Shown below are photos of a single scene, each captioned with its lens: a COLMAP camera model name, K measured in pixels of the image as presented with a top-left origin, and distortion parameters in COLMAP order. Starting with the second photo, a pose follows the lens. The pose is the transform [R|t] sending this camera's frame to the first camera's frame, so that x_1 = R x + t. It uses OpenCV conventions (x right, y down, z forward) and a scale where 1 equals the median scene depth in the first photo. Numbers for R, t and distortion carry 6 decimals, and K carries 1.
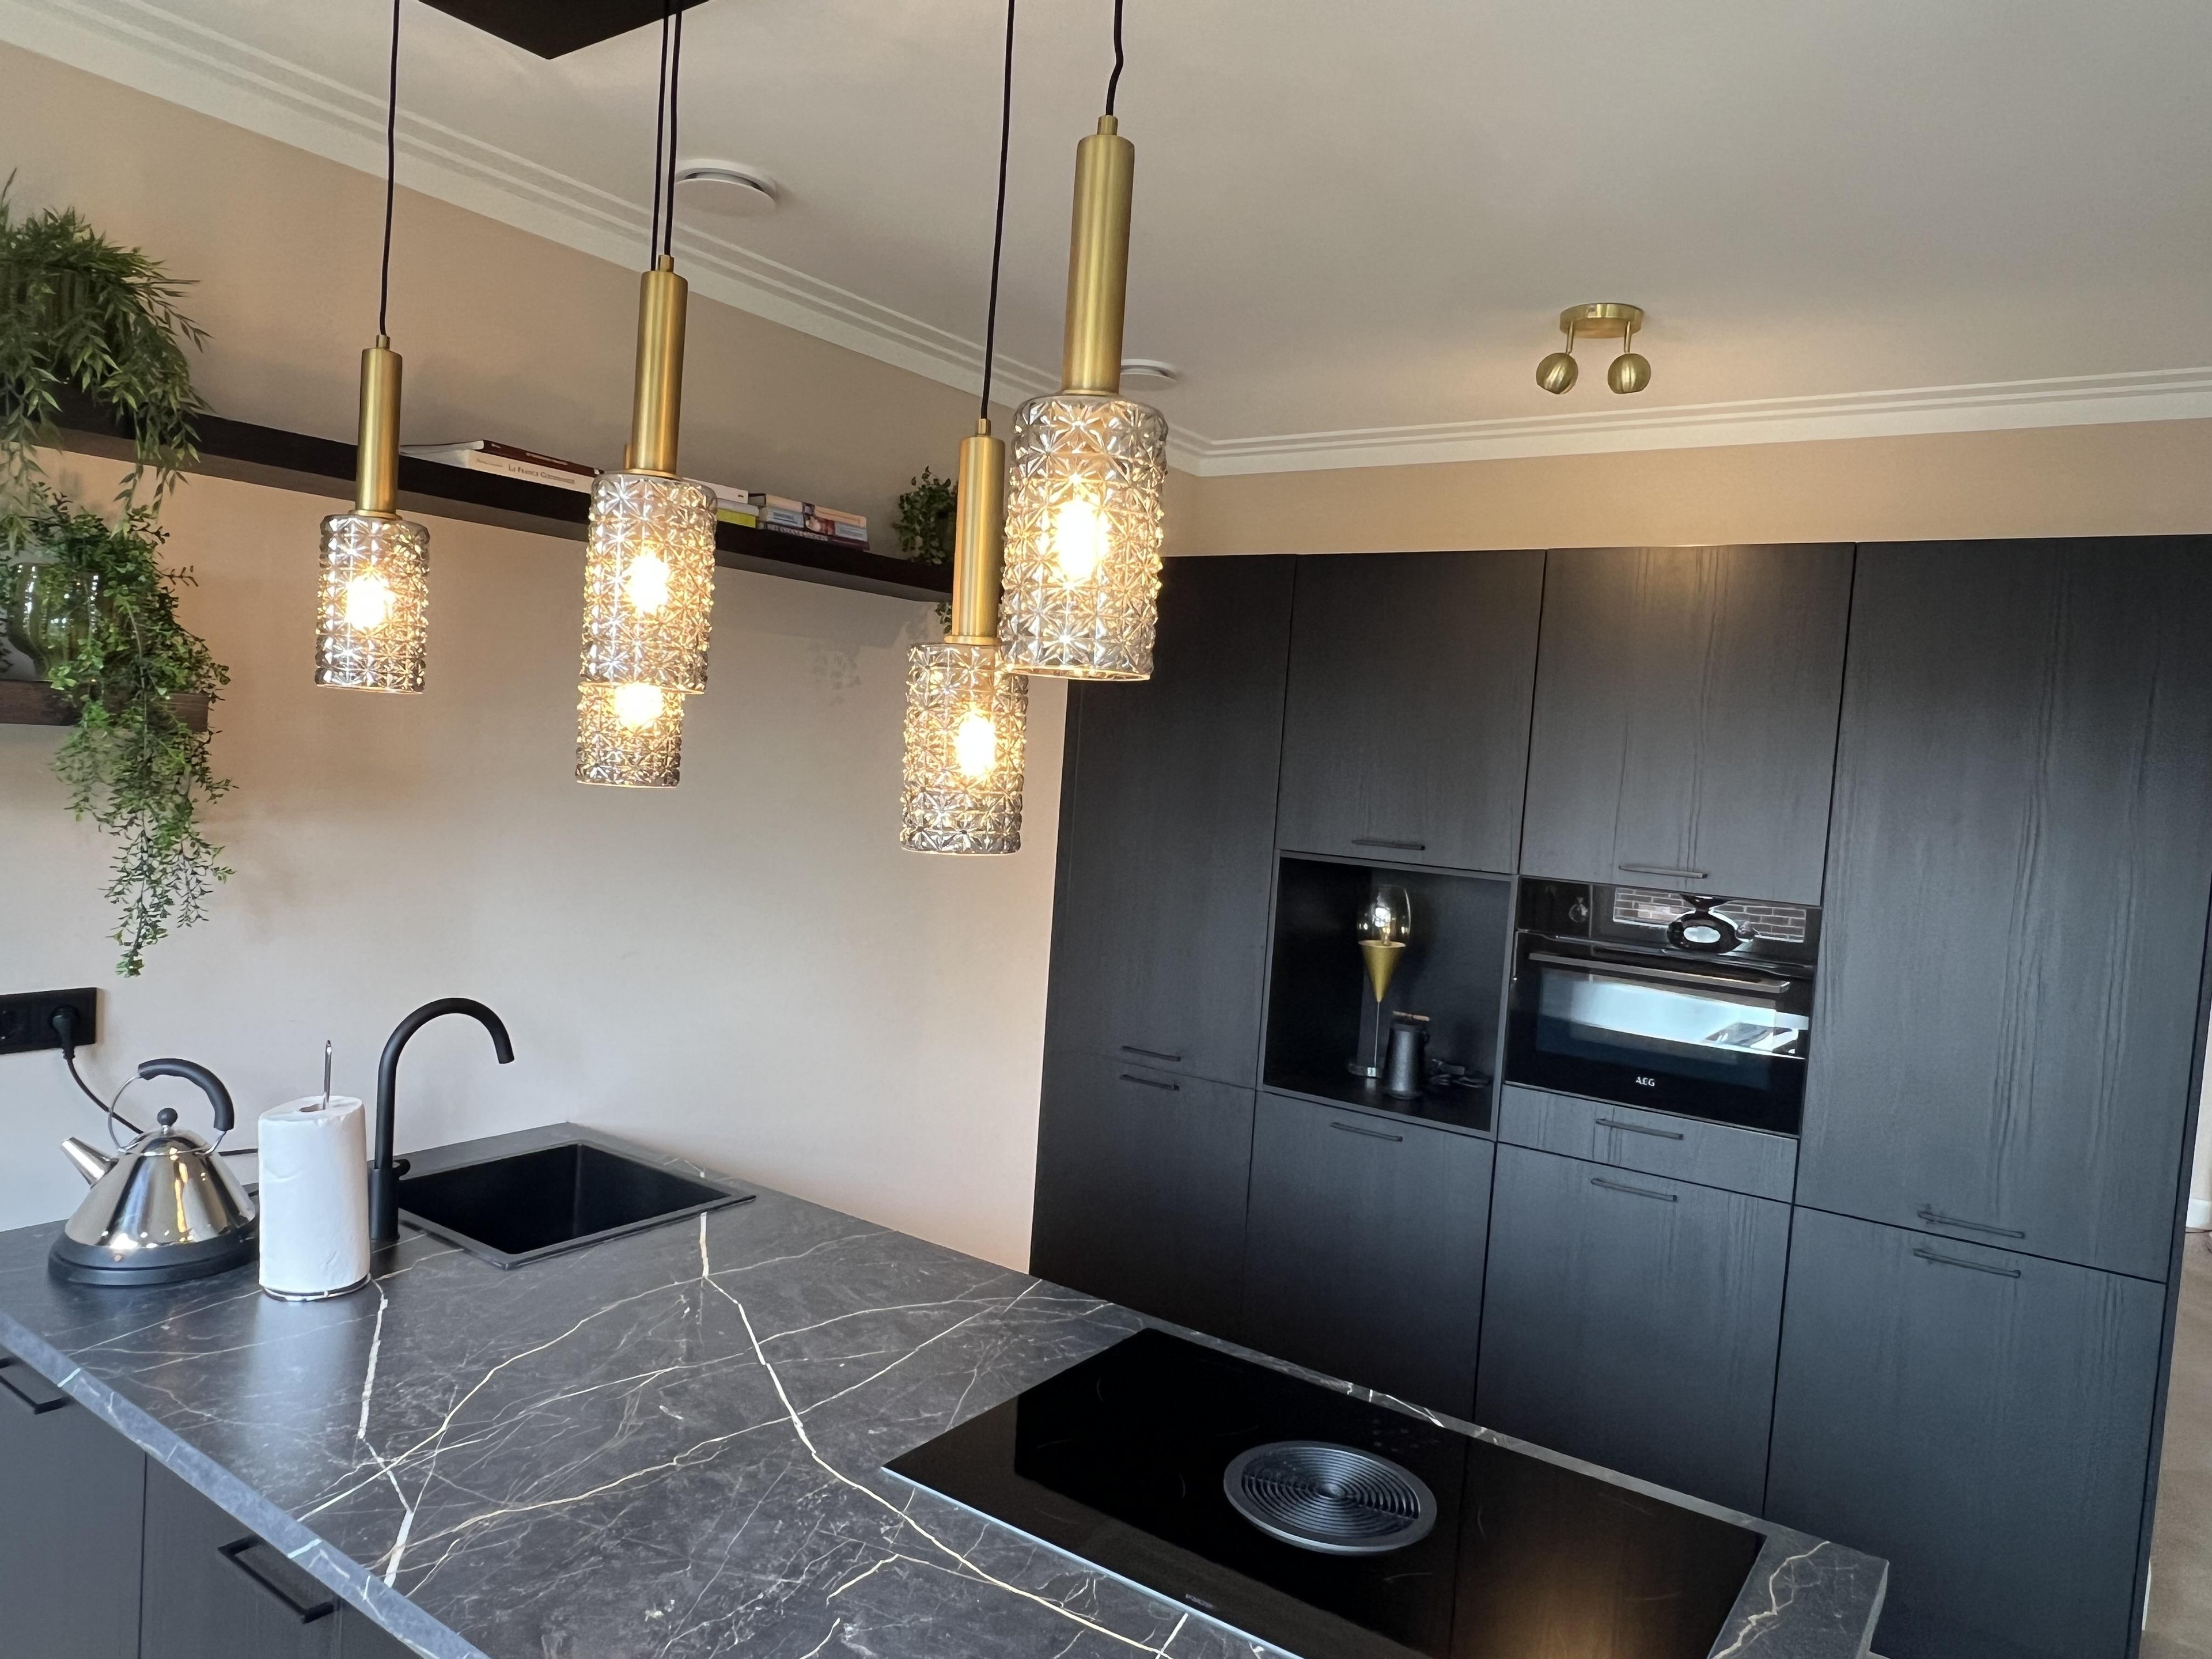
lens RADIAL K [[1479.7, 0, 1106.0], [0, 1479.7, 829.5], [0, 0, 1]] dist [0.031524, -0.000264]
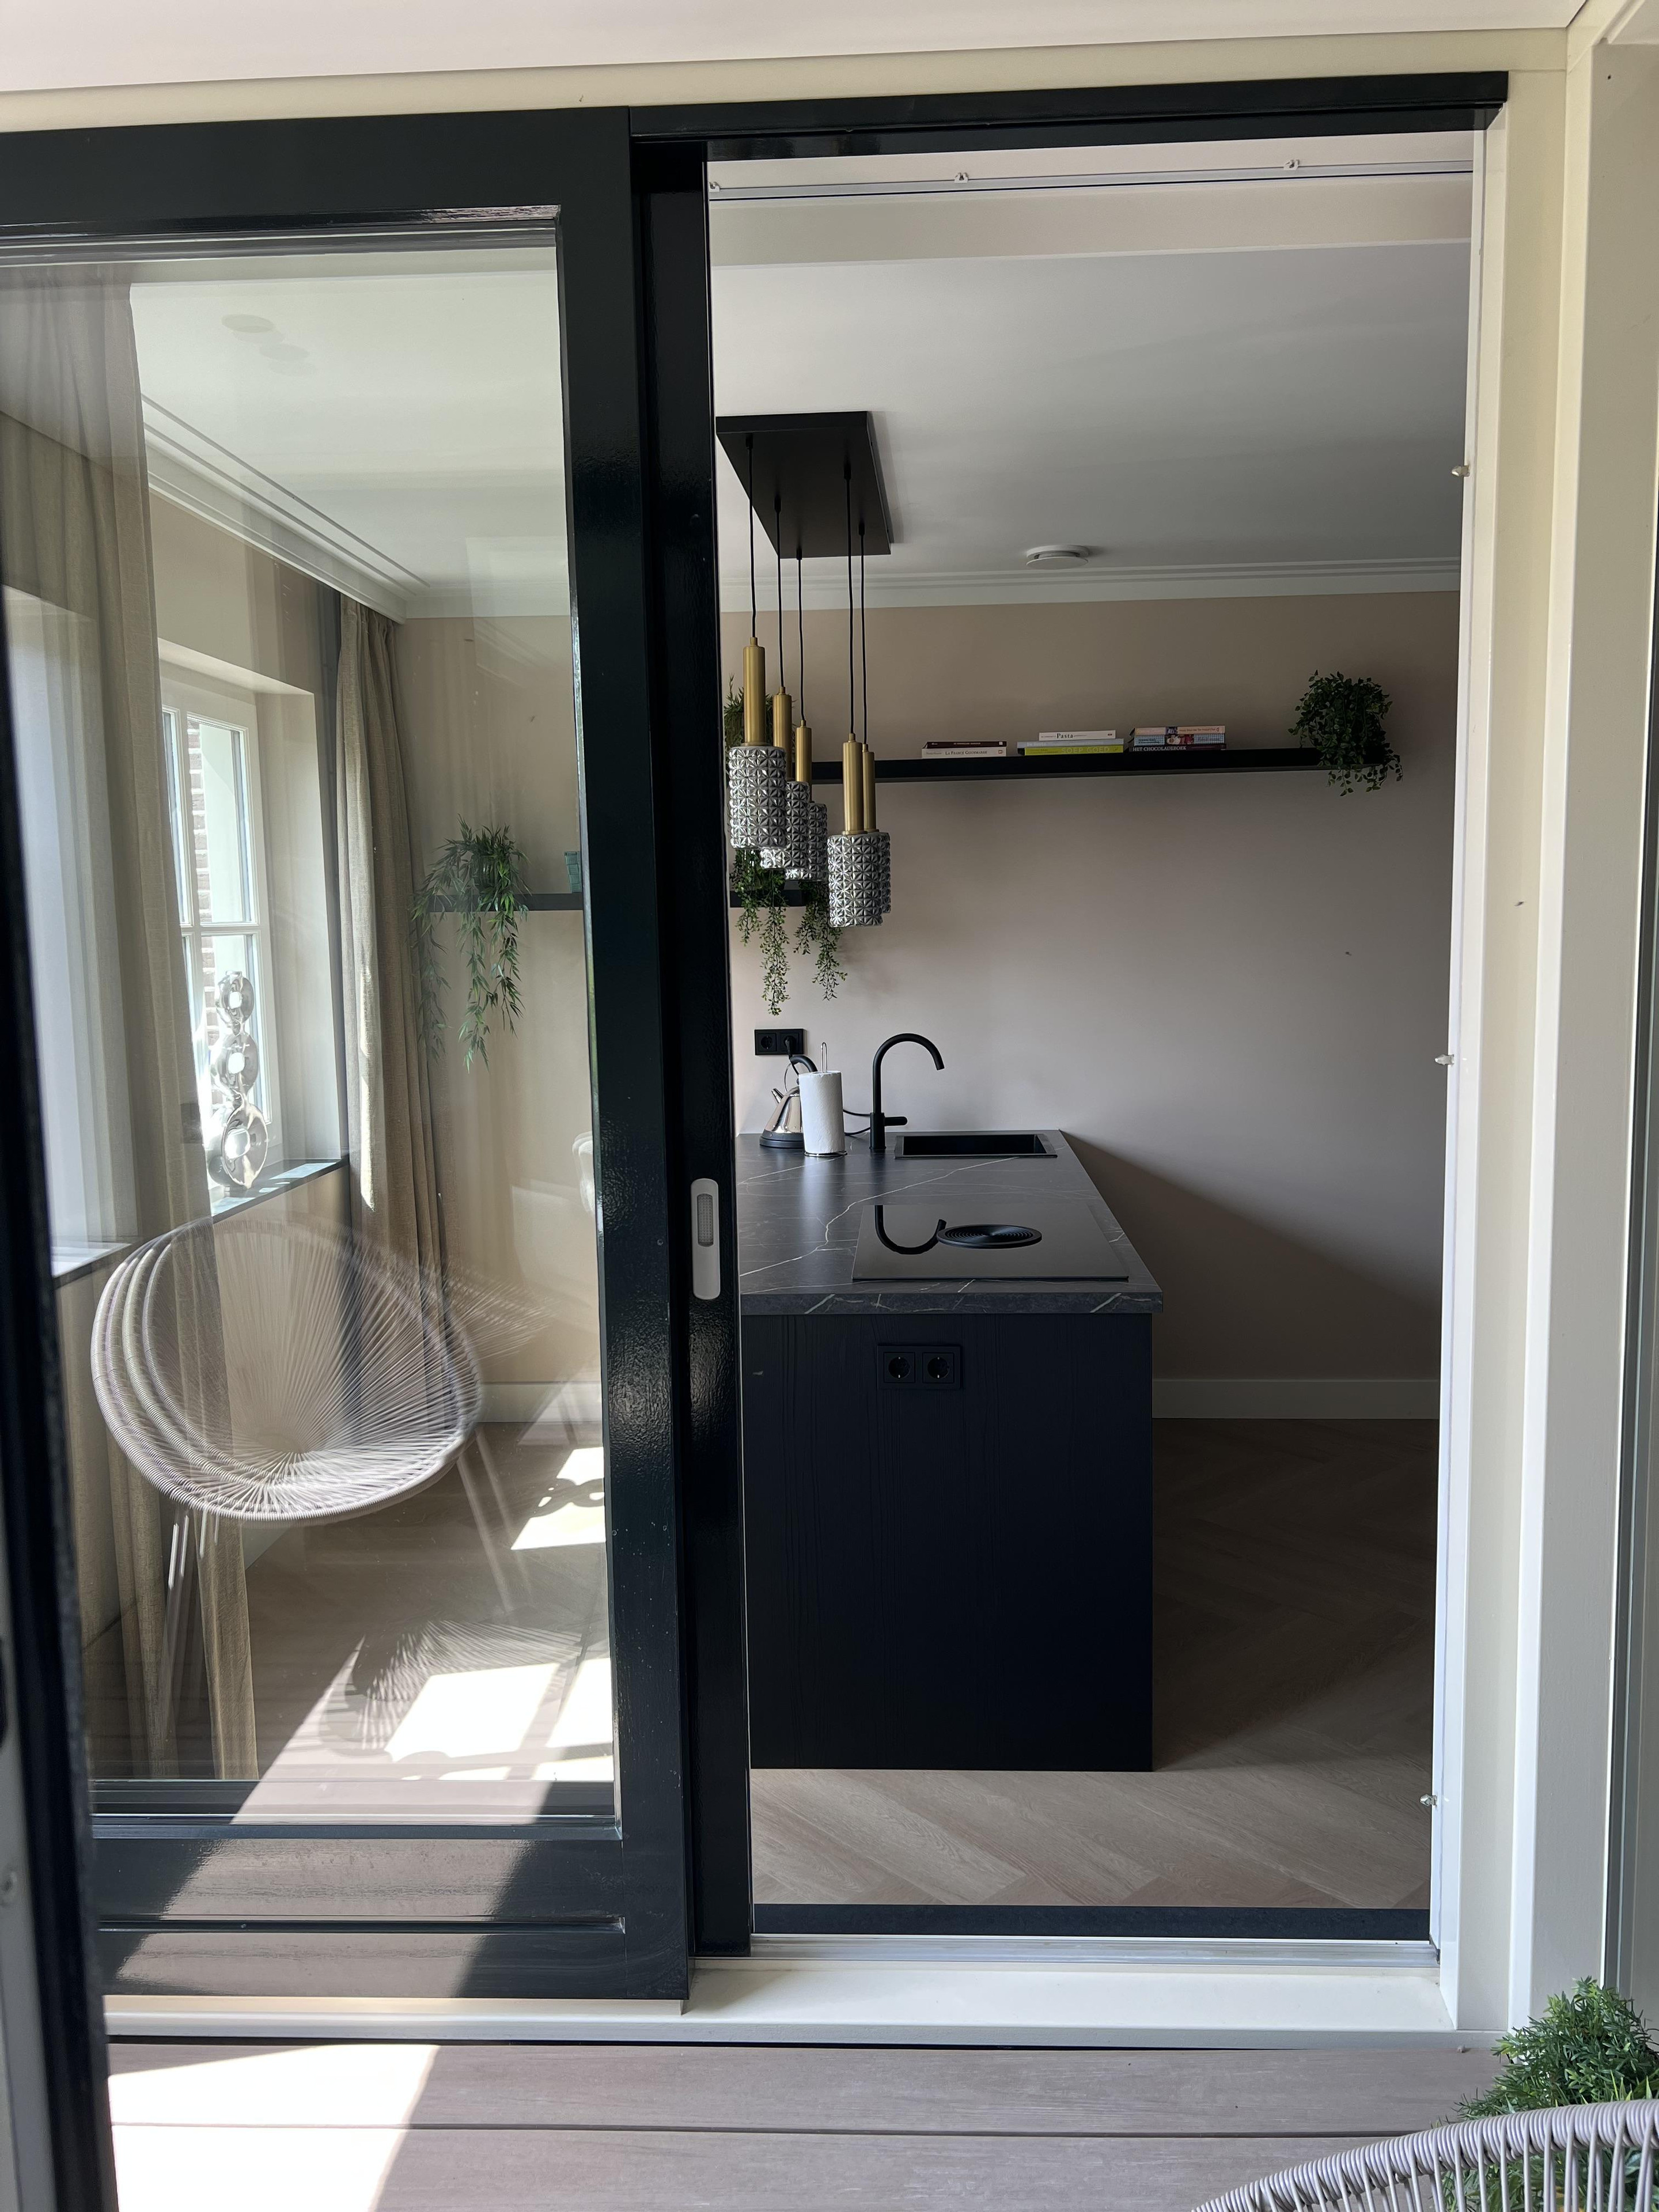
lens RADIAL K [[1660.9, 0, 813.6], [0, 1660.9, 1117.8], [0, 0, 1]] dist [0.050542, -0.056785]
pose [[0.548363, 0.018488, -0.836036, 1.240434], [0.010459, 0.999526, 0.028964, 0.149560], [0.836175, -0.024627, 0.547909, -0.288524]]
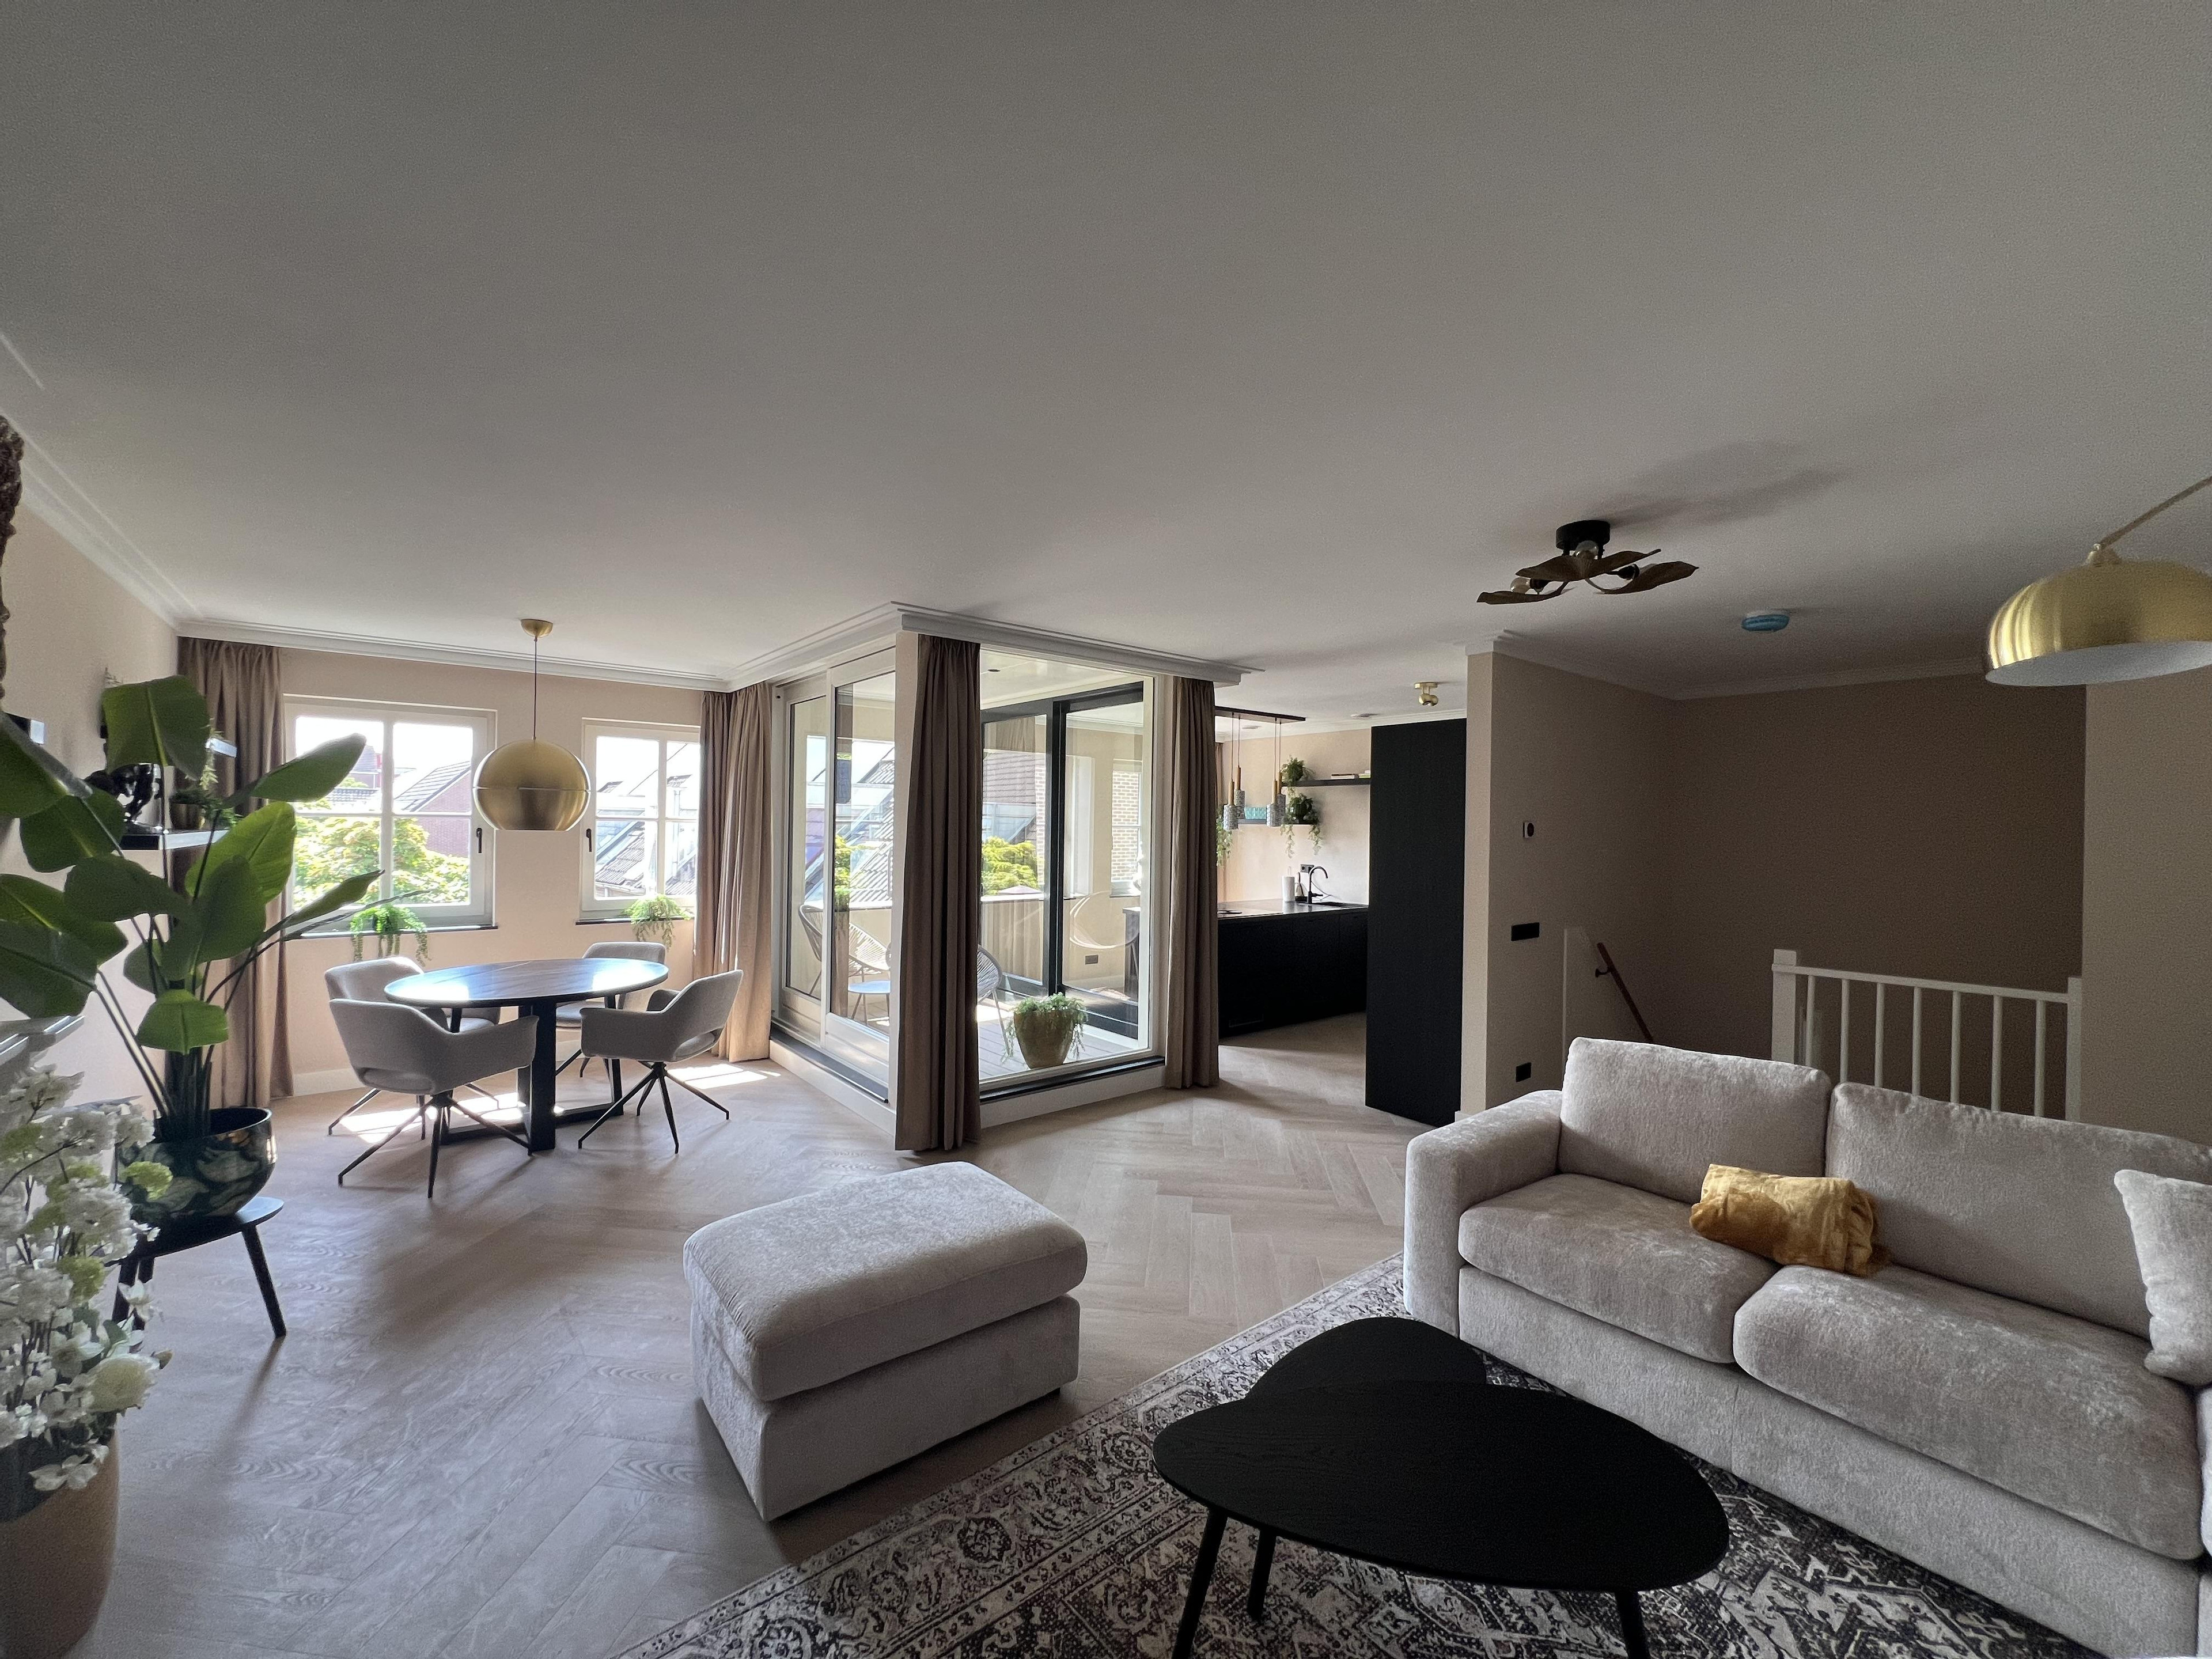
lens RADIAL K [[883.1, 0, 1100.7], [0, 883.1, 825.0], [0, 0, 1]] dist [-0.002763, 0.000535]
pose [[-0.274015, -0.072778, -0.958968, 3.081151], [-0.086049, 0.994989, -0.050924, 0.192729], [0.957868, 0.068564, -0.278904, 1.065824]]
